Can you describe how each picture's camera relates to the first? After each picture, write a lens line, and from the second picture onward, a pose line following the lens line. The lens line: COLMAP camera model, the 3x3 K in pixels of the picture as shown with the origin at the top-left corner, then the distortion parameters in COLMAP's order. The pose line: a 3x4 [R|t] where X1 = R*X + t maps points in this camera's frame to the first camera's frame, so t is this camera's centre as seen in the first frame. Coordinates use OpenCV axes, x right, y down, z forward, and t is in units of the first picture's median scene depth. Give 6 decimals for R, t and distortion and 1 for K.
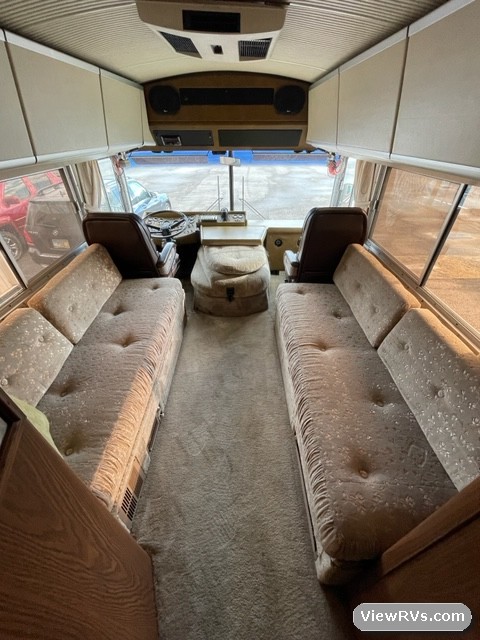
lens RADIAL K [[257.7, 0, 239.7], [0, 257.7, 320.7], [0, 0, 1]] dist [-0.000448, 0.000665]
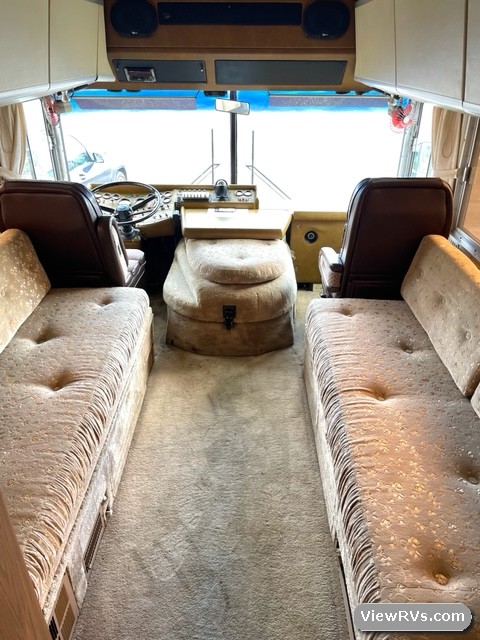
lens RADIAL K [[490.4, 0, 240.0], [0, 490.4, 320.7], [0, 0, 1]] dist [0.061189, -0.028278]
pose [[0.999858, 0.014000, -0.009425, -0.001362], [-0.015184, 0.989996, -0.140277, 0.077604], [0.007367, 0.140401, 0.990067, -0.144663]]
